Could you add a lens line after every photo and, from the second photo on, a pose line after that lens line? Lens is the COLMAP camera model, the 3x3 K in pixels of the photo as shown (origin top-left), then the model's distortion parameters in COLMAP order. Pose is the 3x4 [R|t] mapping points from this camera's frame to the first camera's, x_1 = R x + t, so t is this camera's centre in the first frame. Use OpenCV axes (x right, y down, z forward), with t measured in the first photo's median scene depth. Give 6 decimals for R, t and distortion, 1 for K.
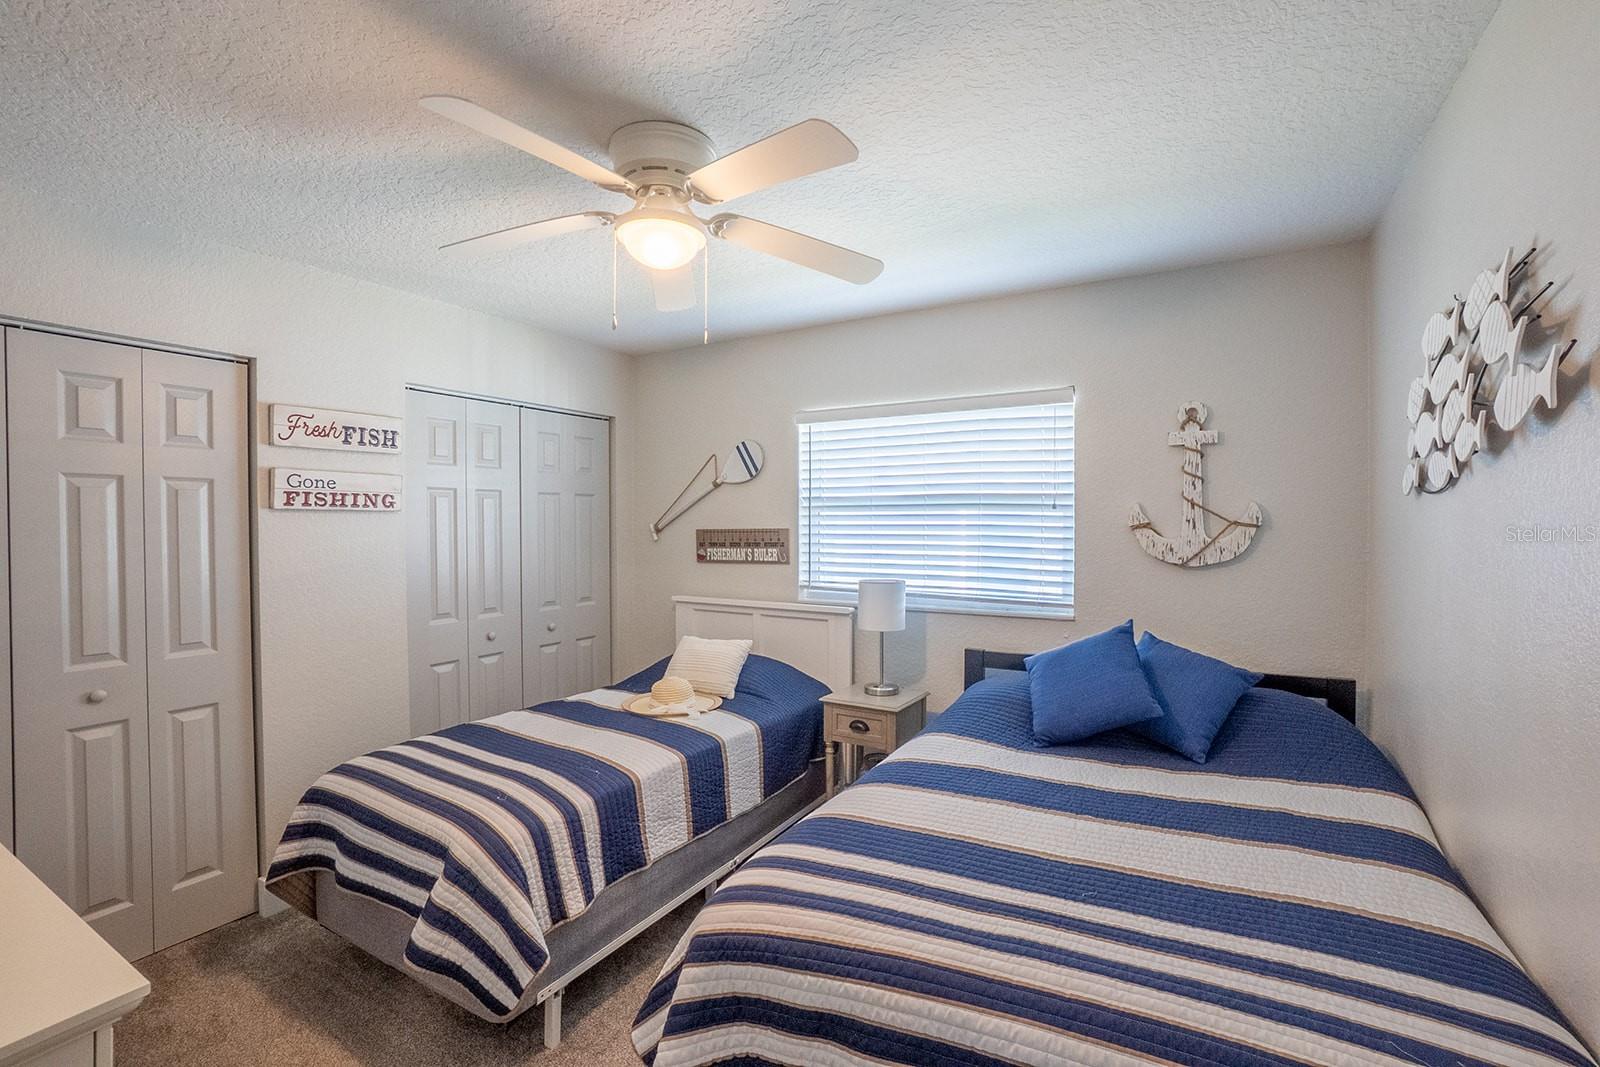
lens RADIAL K [[715.0, 0, 800.0], [0, 715.0, 533.5], [0, 0, 1]] dist [0.001232, 0.000061]
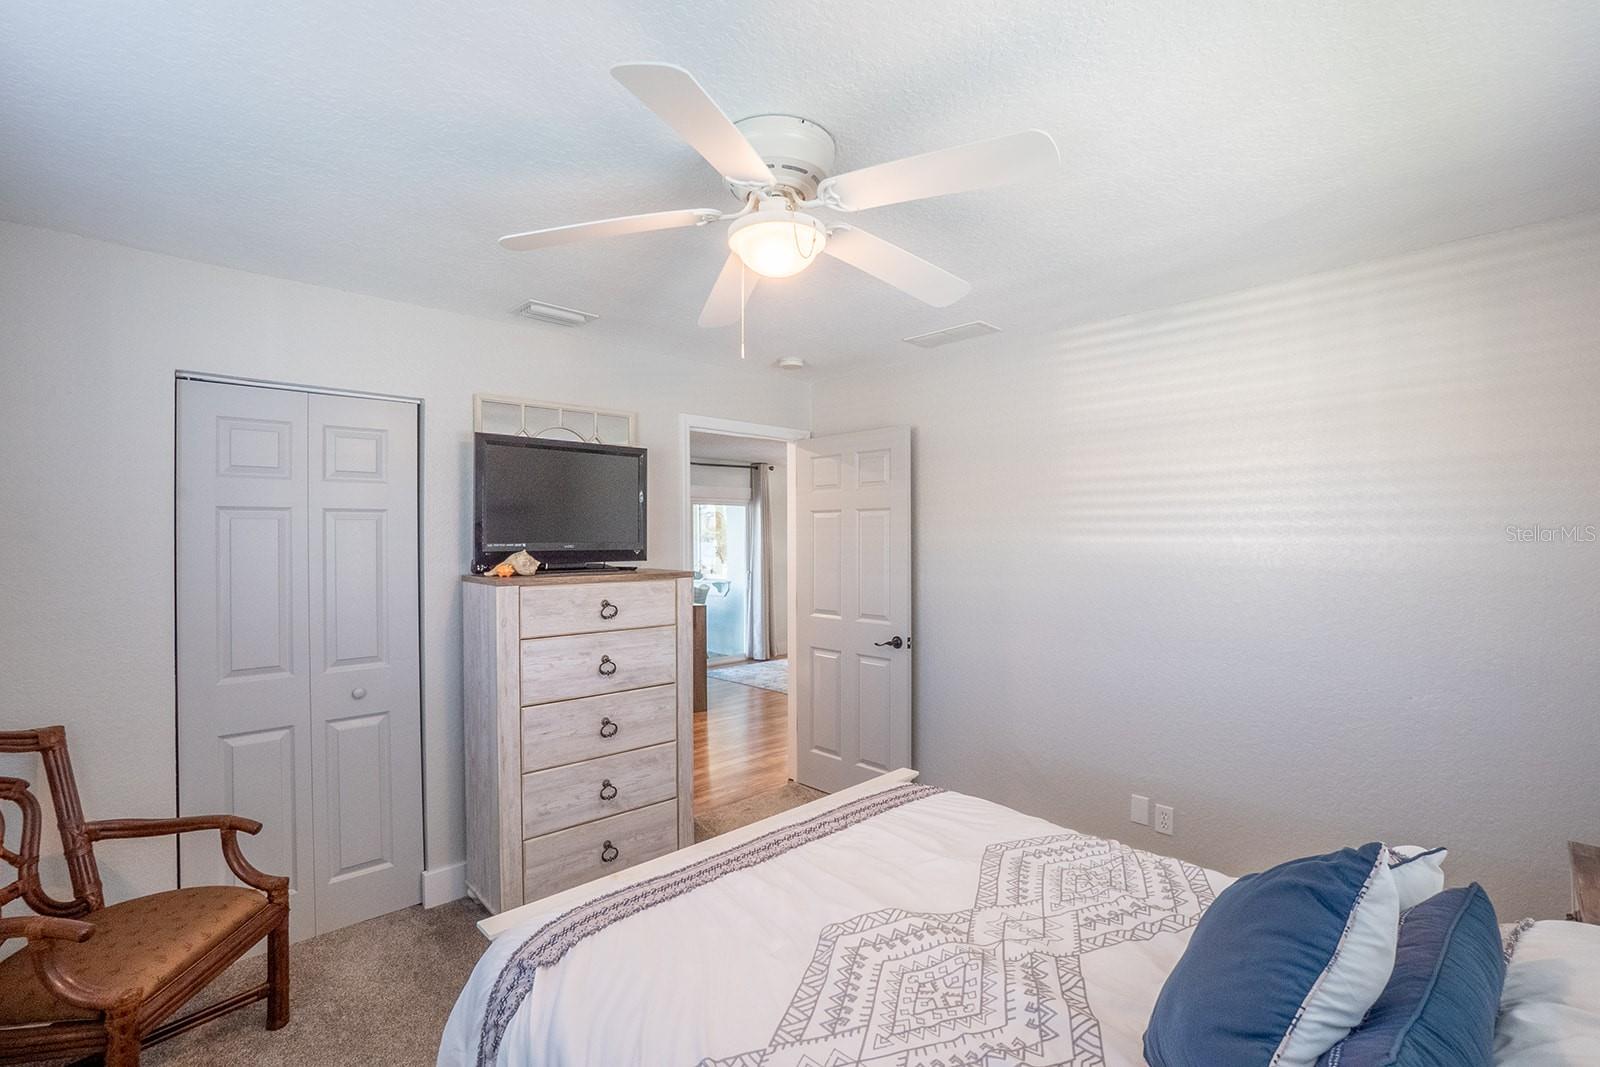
lens RADIAL K [[708.9, 0, 797.4], [0, 708.9, 531.7], [0, 0, 1]] dist [-0.064001, 0.023552]
pose [[0.965003, -0.016251, -0.261736, 0.128514], [0.008925, 0.999535, -0.029153, -0.004099], [0.262088, 0.025797, 0.964699, 0.211964]]
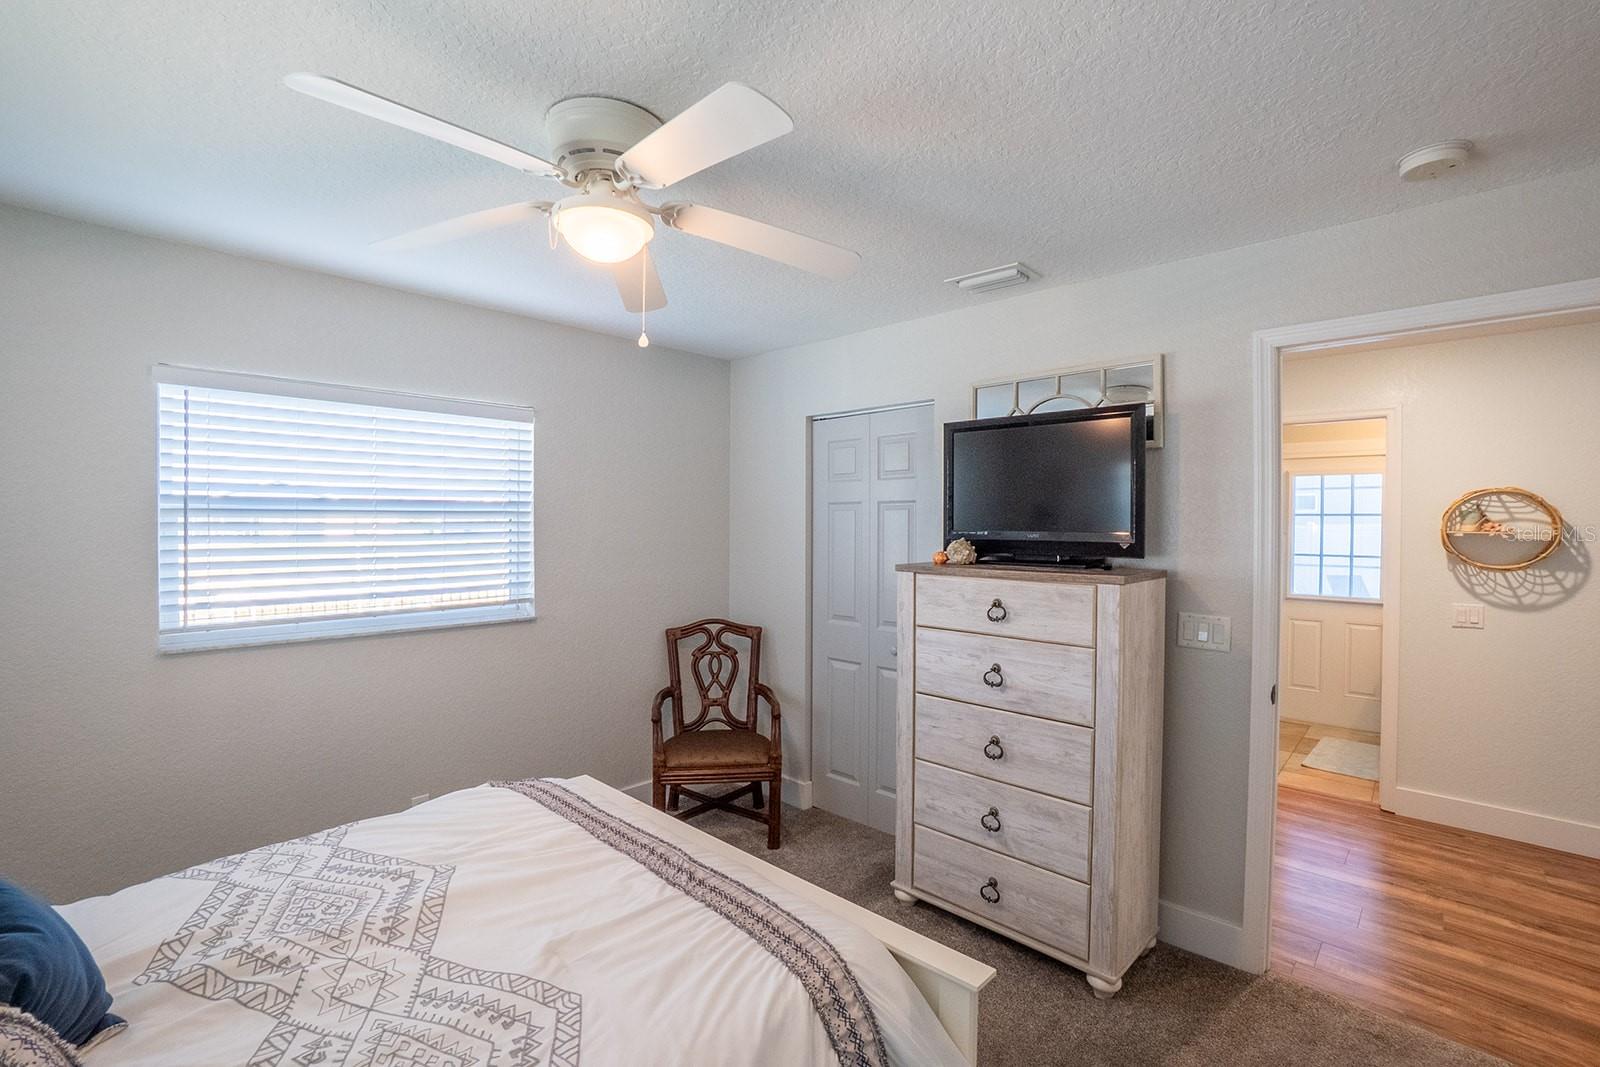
lens RADIAL K [[708.9, 0, 797.4], [0, 708.9, 531.7], [0, 0, 1]] dist [-0.064001, 0.023552]
pose [[-0.224237, 0.000852, -0.974534, 0.646136], [-0.024909, 0.999668, 0.006605, -0.027272], [0.974216, 0.025756, -0.224142, 1.435710]]
